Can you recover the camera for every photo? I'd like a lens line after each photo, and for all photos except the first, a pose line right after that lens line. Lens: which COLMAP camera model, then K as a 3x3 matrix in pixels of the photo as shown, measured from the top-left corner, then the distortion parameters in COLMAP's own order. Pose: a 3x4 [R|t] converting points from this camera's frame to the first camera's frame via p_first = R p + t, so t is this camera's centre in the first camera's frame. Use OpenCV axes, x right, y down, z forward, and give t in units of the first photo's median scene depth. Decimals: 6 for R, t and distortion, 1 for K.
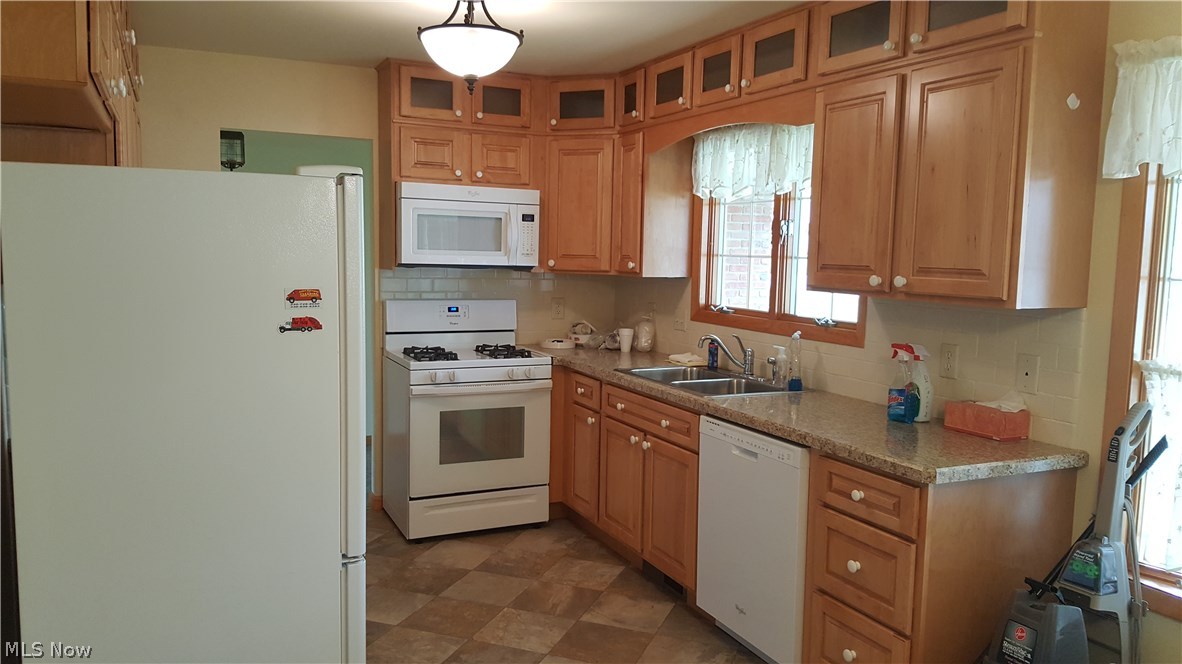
lens RADIAL K [[904.5, 0, 589.9], [0, 904.5, 329.5], [0, 0, 1]] dist [0.099567, -0.095573]
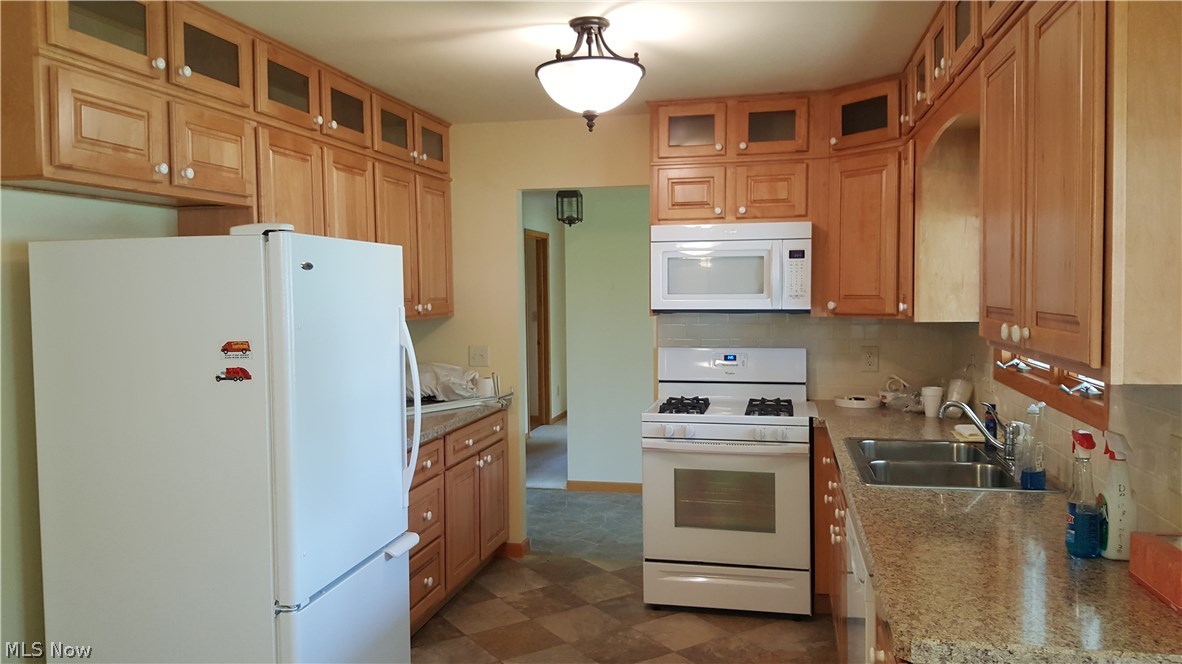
lens RADIAL K [[904.5, 0, 554.8], [0, 904.5, 318.2], [0, 0, 1]] dist [0.099567, -0.095573]
pose [[0.786942, -0.009476, -0.616954, 0.298700], [-0.026782, 0.998415, -0.049495, -0.013120], [0.616445, 0.055473, 0.785441, 0.182510]]
